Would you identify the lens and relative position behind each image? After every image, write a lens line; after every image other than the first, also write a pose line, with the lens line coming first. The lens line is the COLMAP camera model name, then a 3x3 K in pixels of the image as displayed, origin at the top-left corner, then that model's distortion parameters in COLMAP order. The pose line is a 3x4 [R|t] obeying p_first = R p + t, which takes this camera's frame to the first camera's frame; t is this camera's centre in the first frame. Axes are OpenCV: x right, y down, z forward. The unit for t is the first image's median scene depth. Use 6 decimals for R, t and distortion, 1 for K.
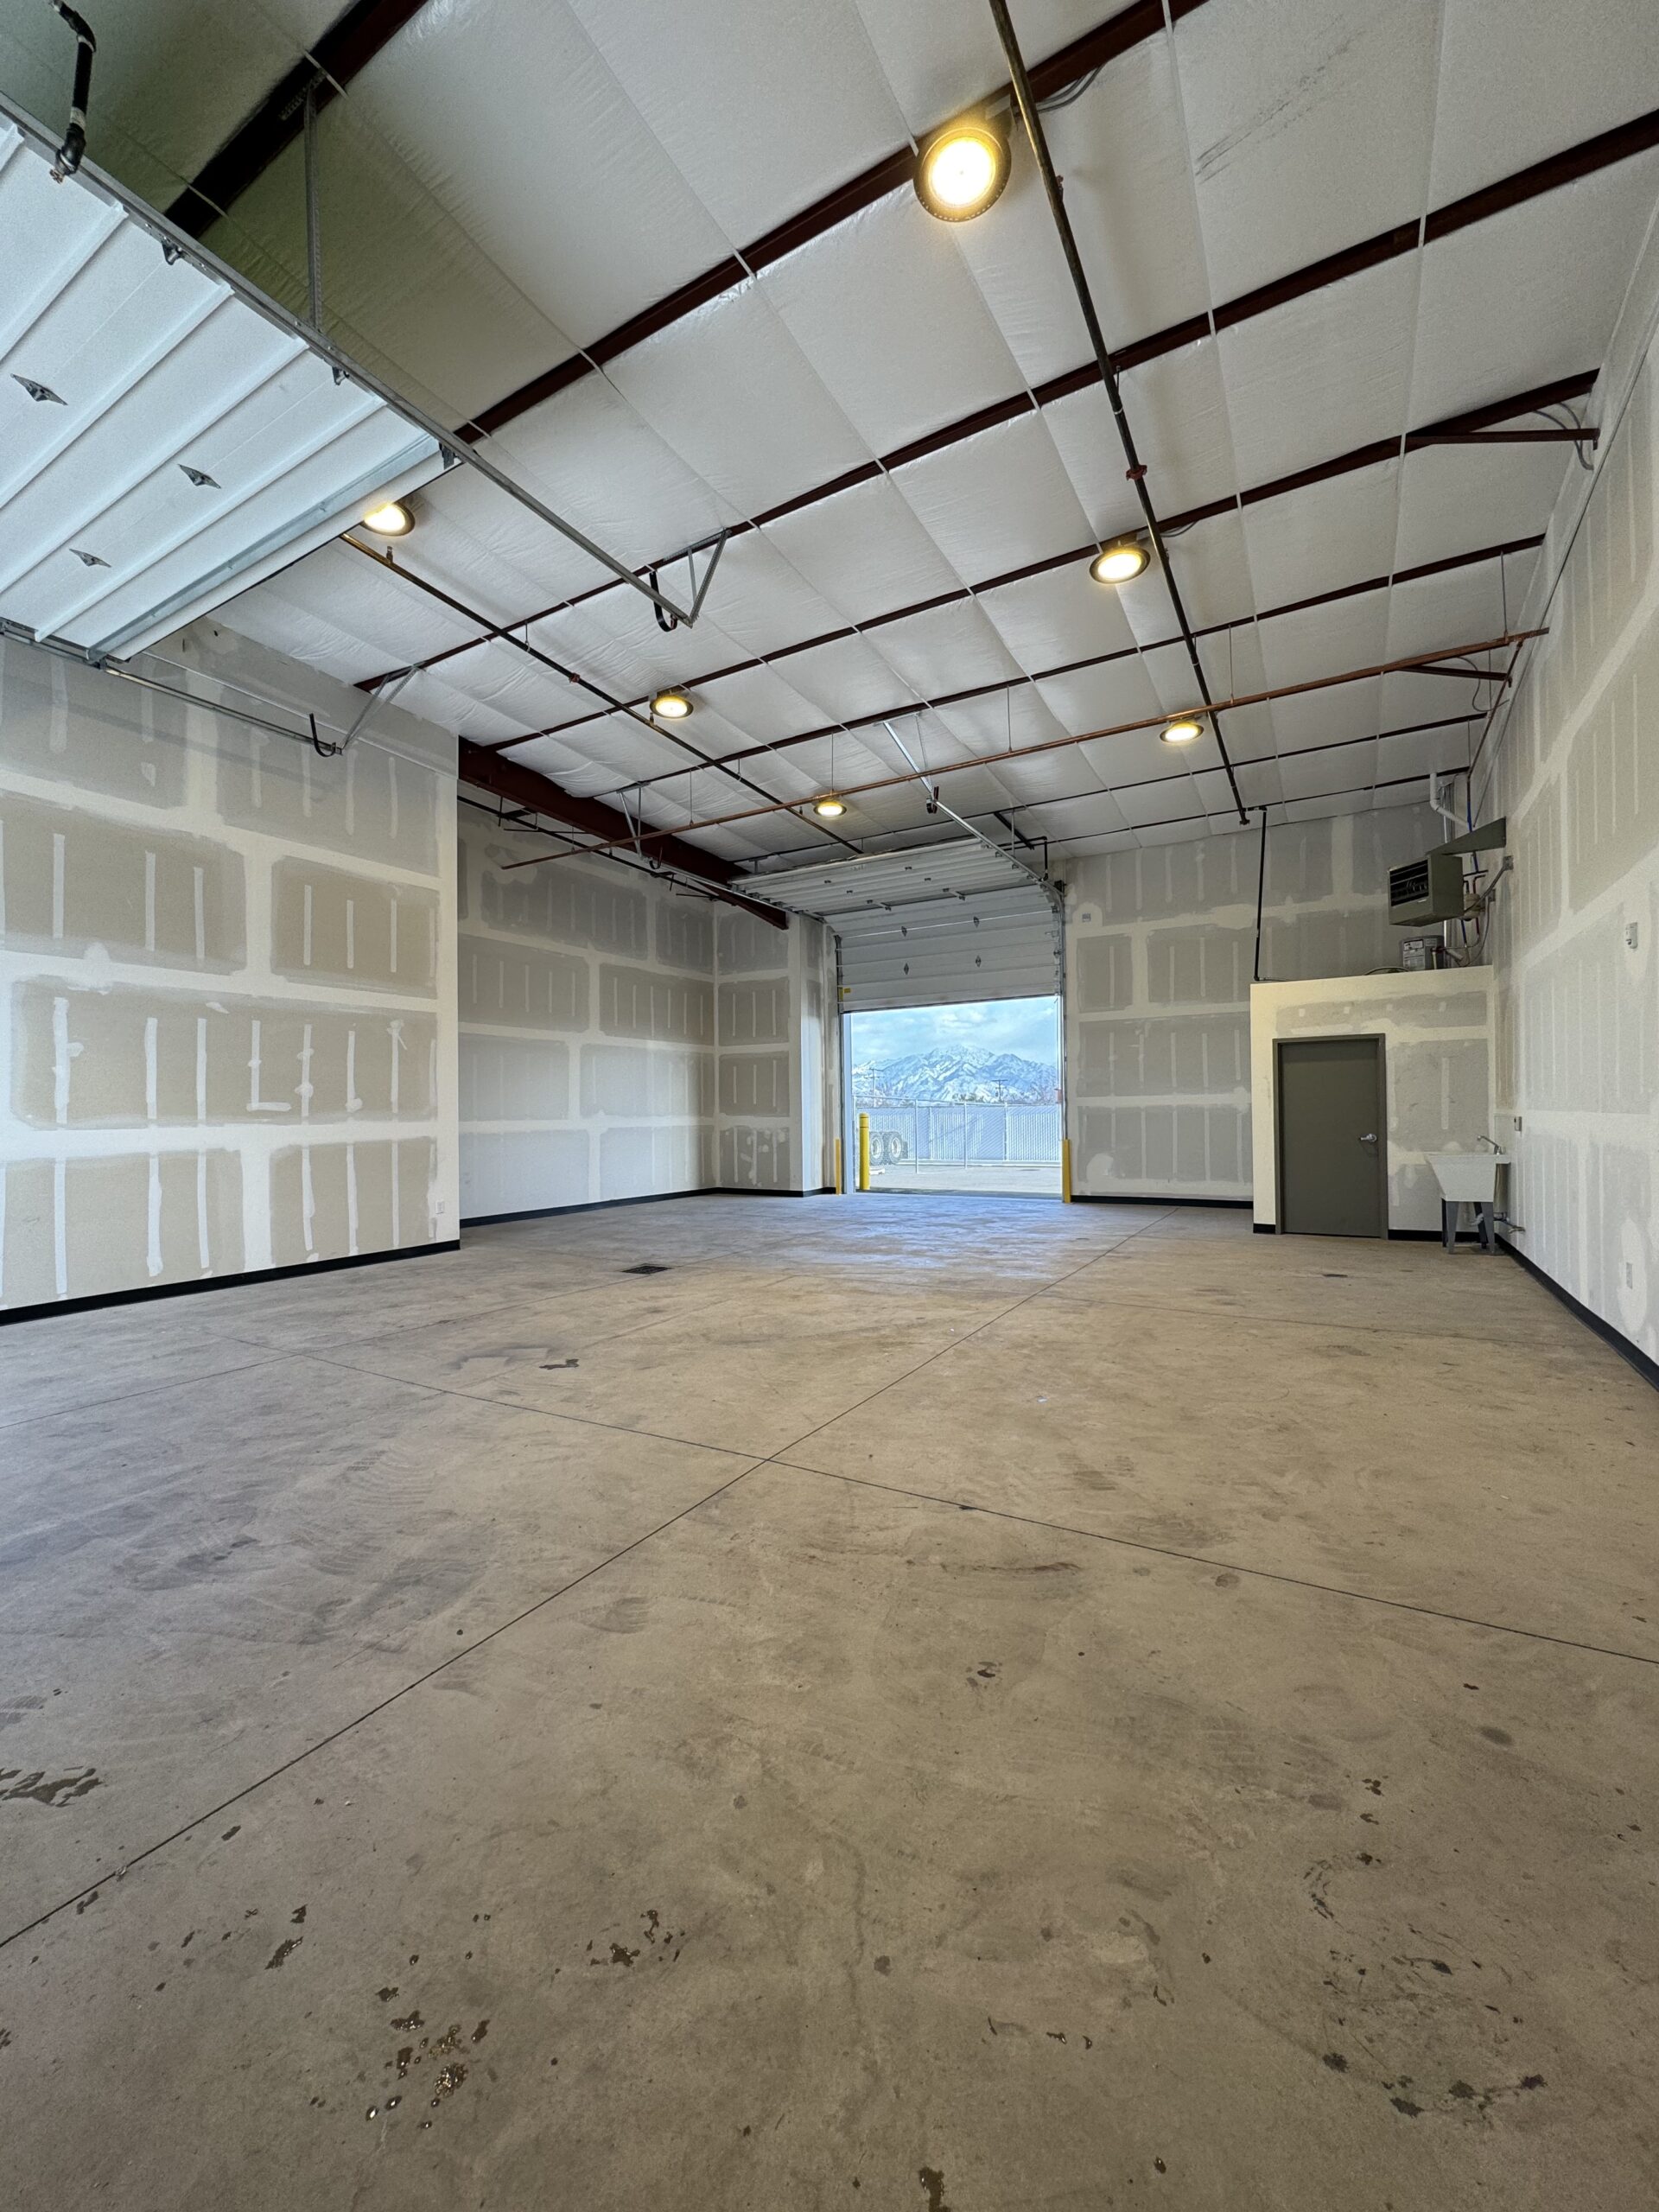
lens RADIAL K [[881.6, 0, 827.1], [0, 881.6, 1105.0], [0, 0, 1]] dist [-0.001561, -0.000583]
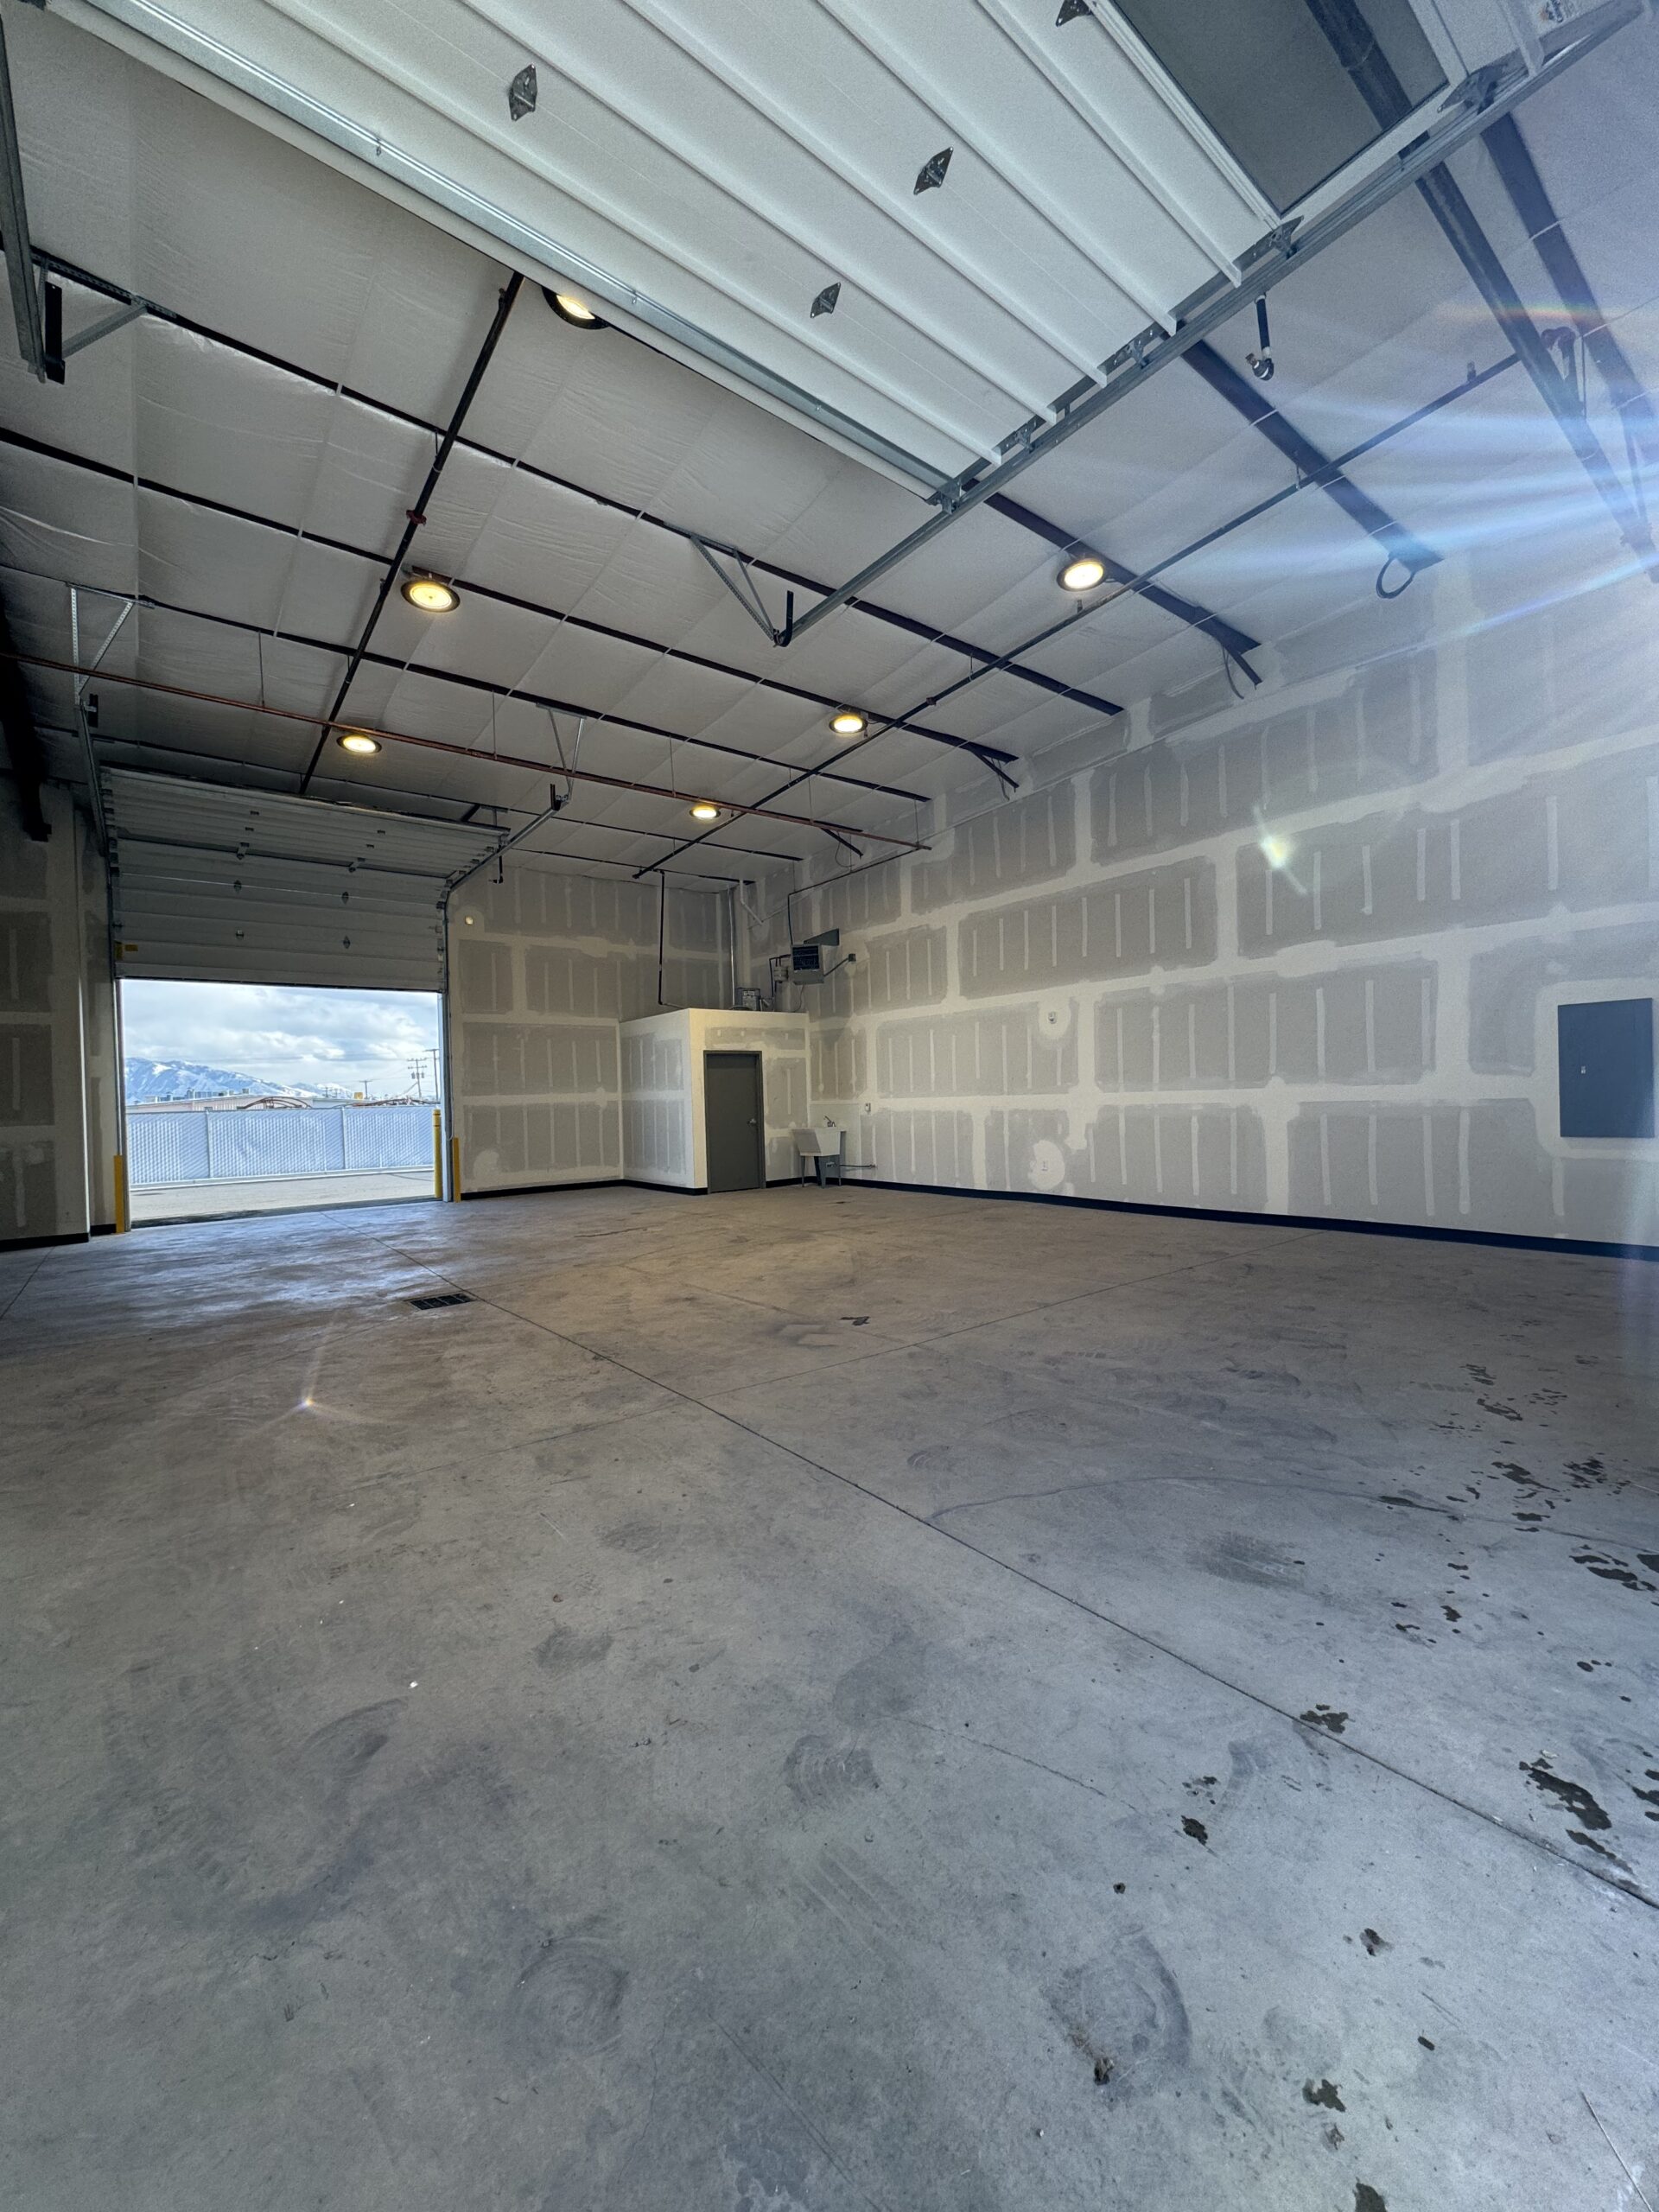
lens RADIAL K [[881.6, 0, 827.0], [0, 881.6, 1107.2], [0, 0, 1]] dist [-0.001561, -0.000583]
pose [[0.366436, -0.004817, 0.930431, -0.727663], [0.017236, 0.999850, -0.001612, 0.018883], [-0.930283, 0.016628, 0.366464, 0.349479]]
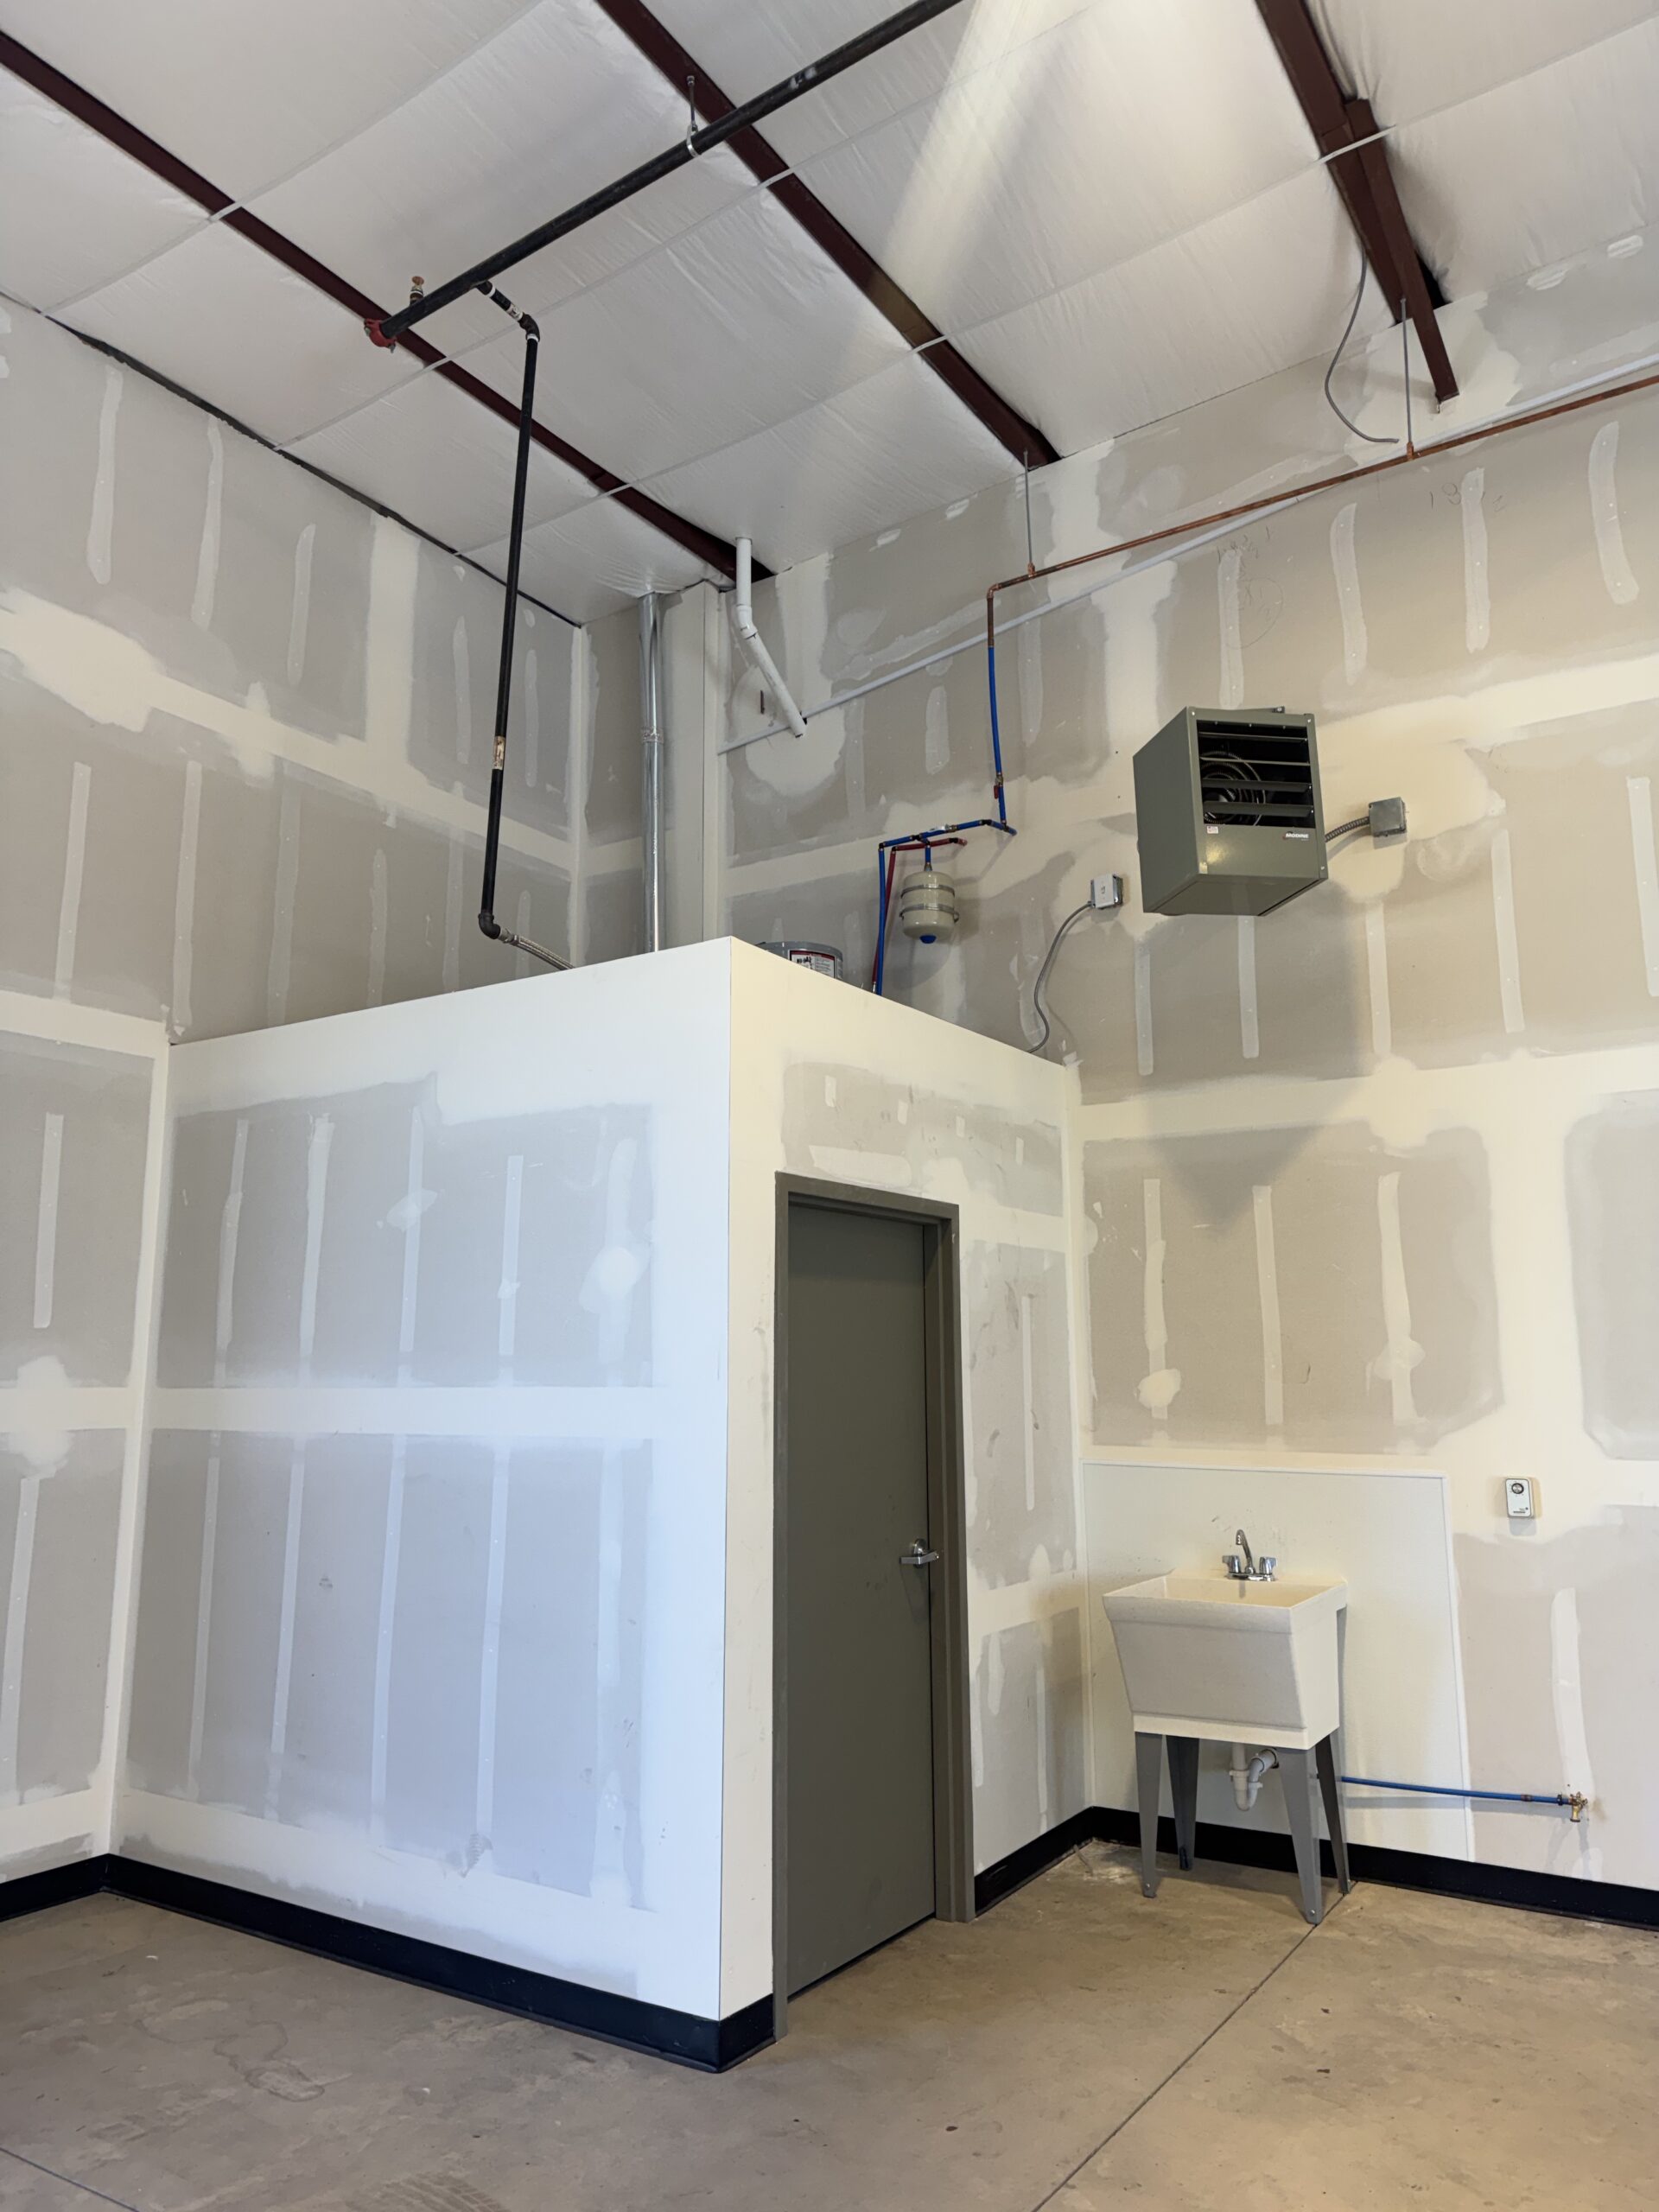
lens RADIAL K [[1555.9, 0, 829.1], [0, 1555.9, 1109.5], [0, 0, 1]] dist [0.034878, -0.027582]
pose [[0.051837, 0.179853, 0.982327, 0.079728], [-0.005005, 0.983684, -0.179837, -0.015577], [-0.998643, 0.004406, 0.051891, 1.022040]]
